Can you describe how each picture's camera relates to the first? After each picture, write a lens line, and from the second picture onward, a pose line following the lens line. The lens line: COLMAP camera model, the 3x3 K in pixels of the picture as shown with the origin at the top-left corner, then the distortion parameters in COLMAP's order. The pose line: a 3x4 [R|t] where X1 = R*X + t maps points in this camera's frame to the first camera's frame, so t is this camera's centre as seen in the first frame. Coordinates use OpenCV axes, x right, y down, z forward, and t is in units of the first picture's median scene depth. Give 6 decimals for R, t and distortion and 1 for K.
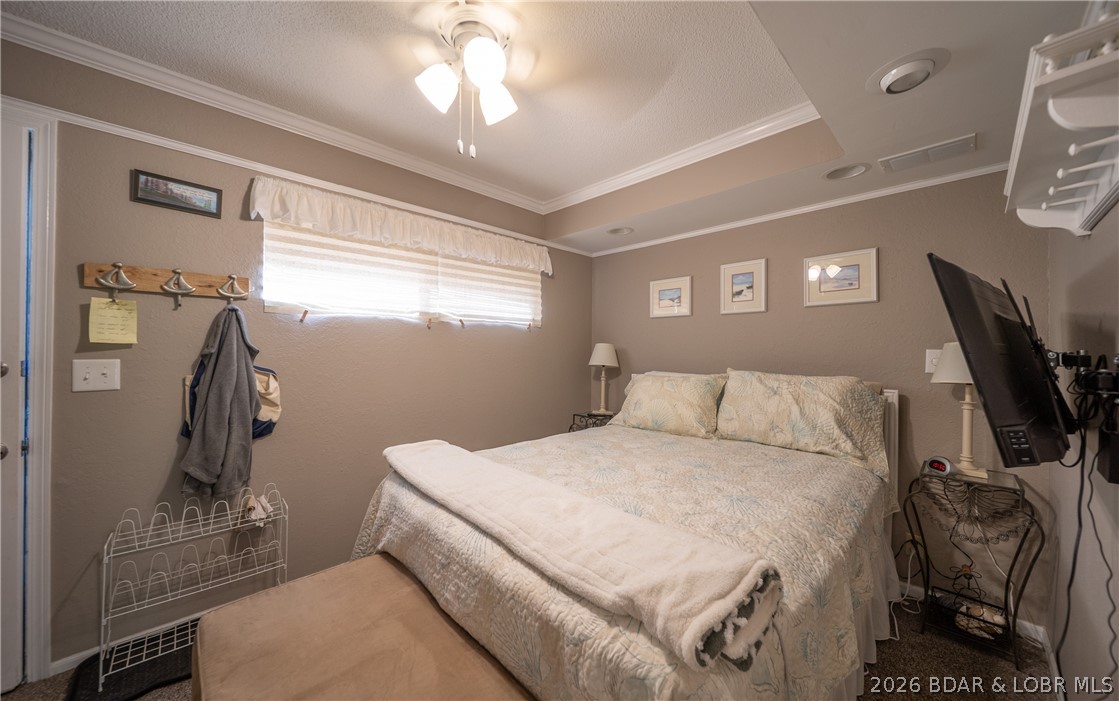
lens RADIAL K [[393.7, 0, 550.1], [0, 393.7, 348.0], [0, 0, 1]] dist [-0.000339, -0.000466]
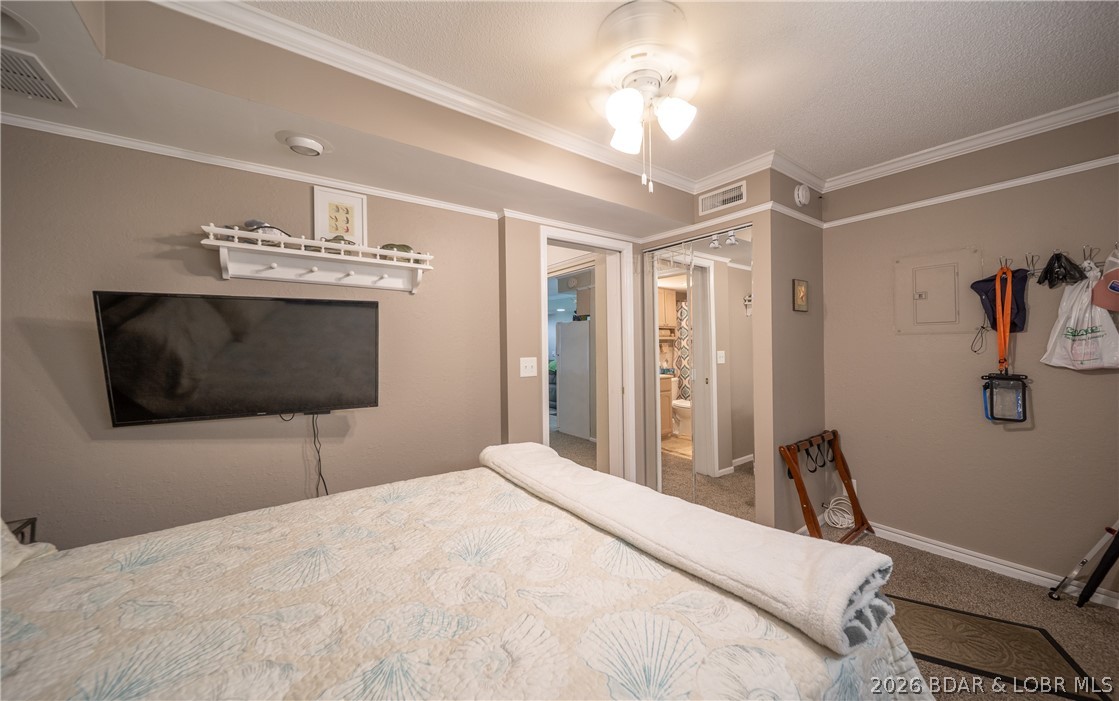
lens RADIAL K [[393.7, 0, 562.4], [0, 393.7, 344.8], [0, 0, 1]] dist [-0.000339, -0.000466]
pose [[-0.993913, 0.008340, 0.109855, -0.064617], [0.007225, 0.999918, -0.010547, -0.008161], [-0.109934, -0.009689, -0.993892, 1.611175]]
